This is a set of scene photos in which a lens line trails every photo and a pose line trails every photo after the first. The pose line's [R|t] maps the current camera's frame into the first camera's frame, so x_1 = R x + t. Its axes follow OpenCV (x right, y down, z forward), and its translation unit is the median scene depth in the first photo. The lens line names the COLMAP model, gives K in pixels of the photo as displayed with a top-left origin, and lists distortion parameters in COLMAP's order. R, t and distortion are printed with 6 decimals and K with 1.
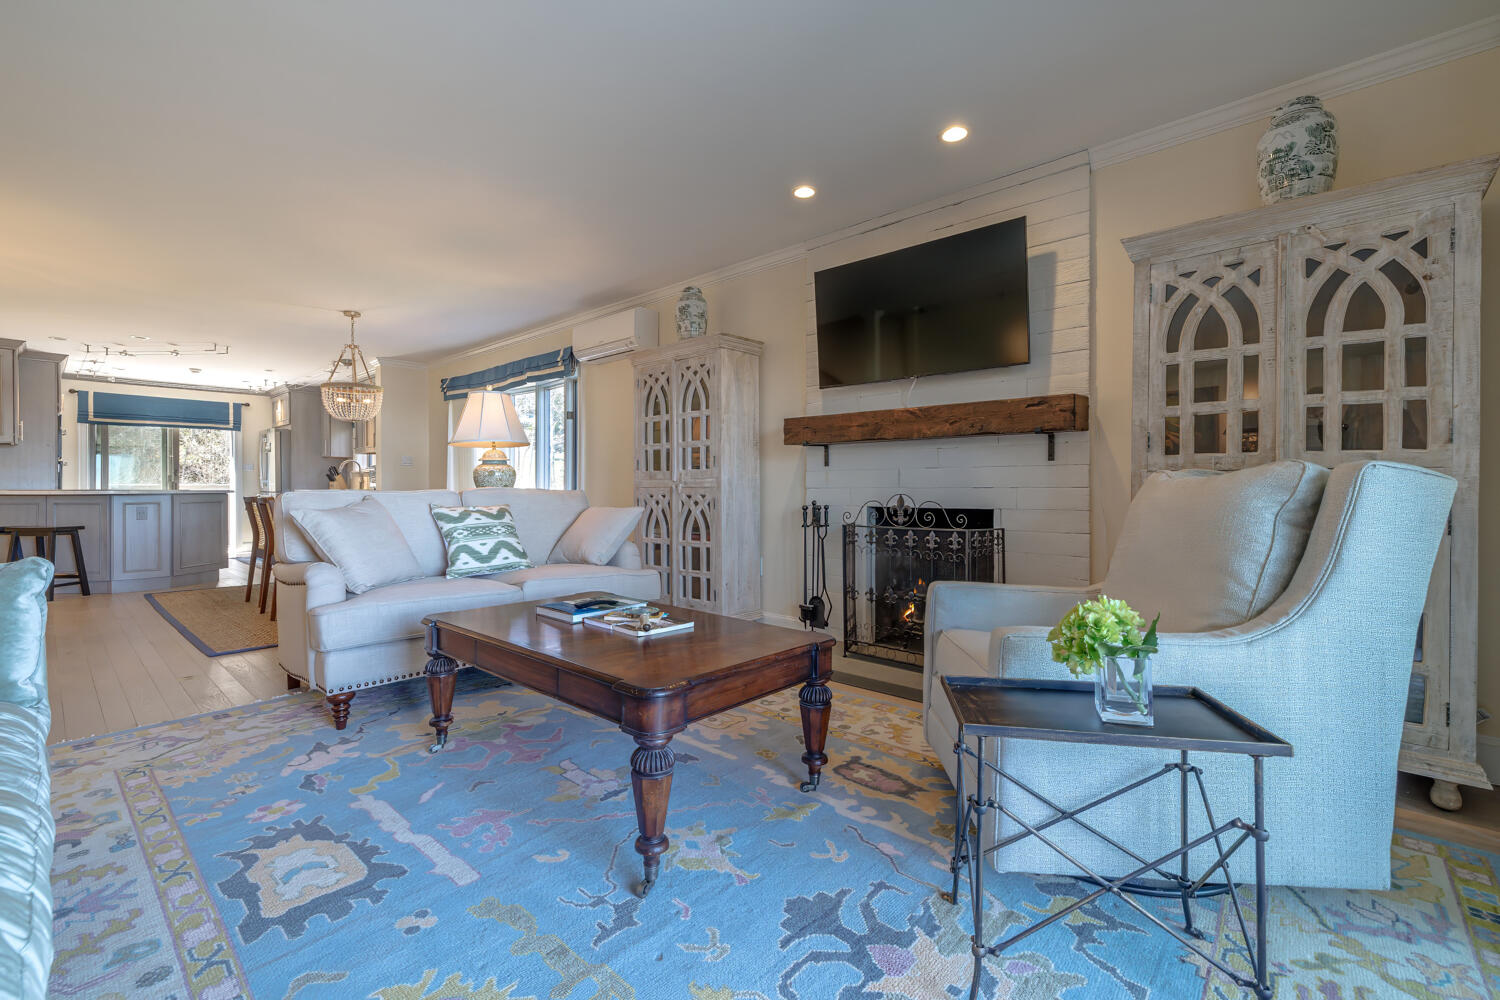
lens RADIAL K [[636.5, 0, 747.9], [0, 636.5, 495.6], [0, 0, 1]] dist [0.001383, 0.000028]
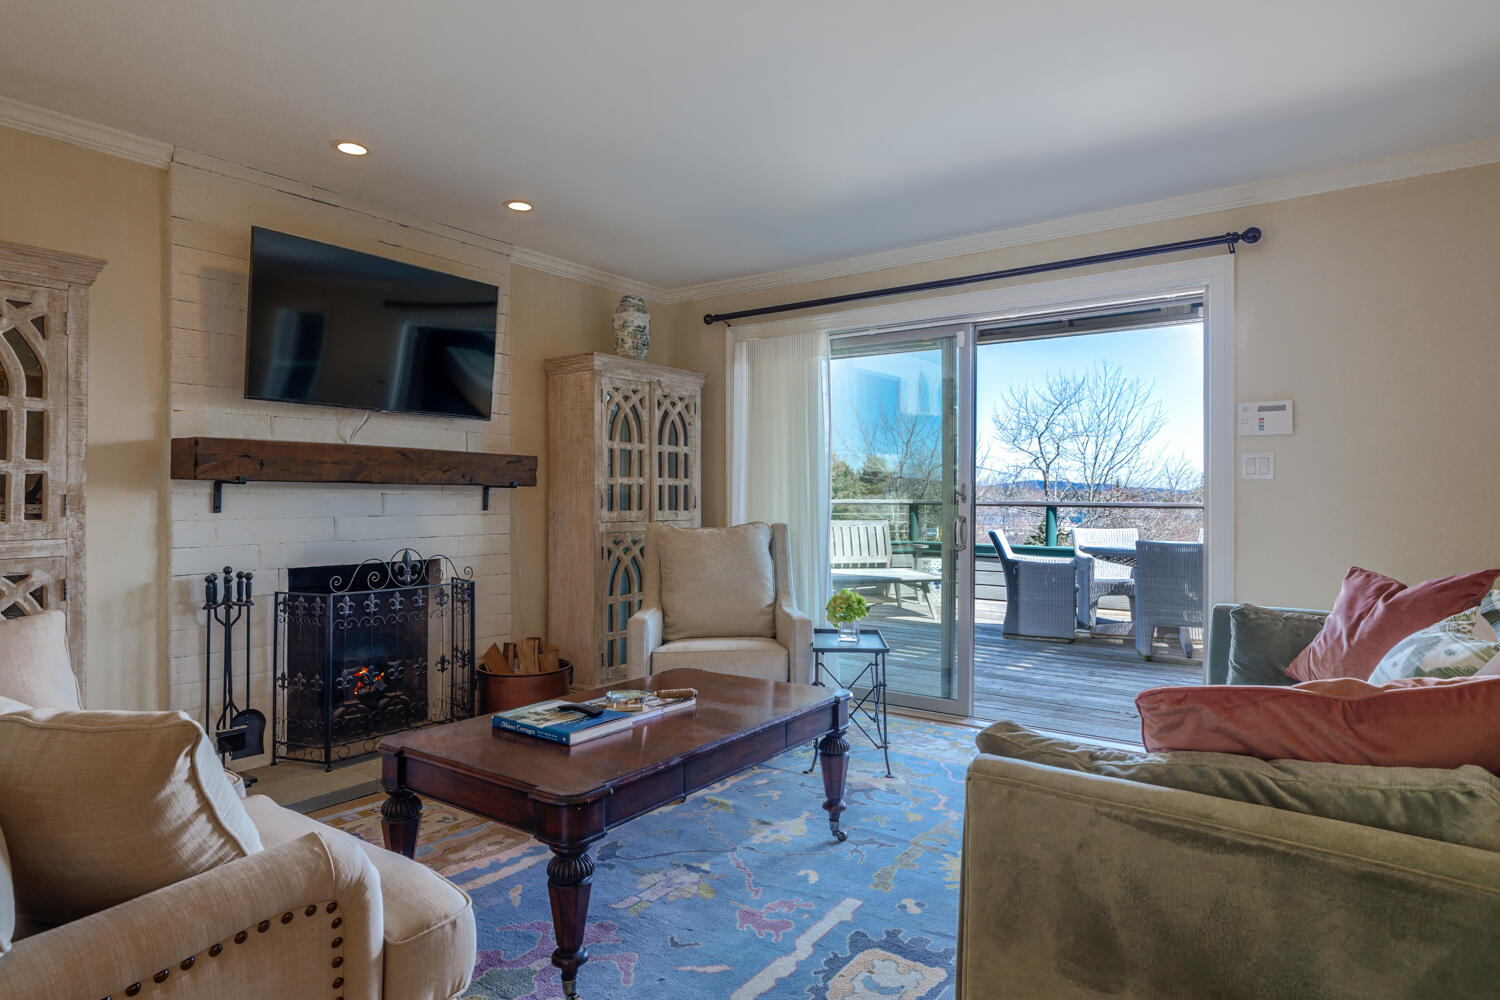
lens RADIAL K [[861.8, 0, 750.0], [0, 861.8, 500.0], [0, 0, 1]] dist [-0.001908, -0.000267]
pose [[-0.107843, 0.001398, 0.994167, -0.825901], [0.012427, 0.999923, -0.000058, -0.053051], [-0.994090, 0.012348, -0.107852, 0.563670]]
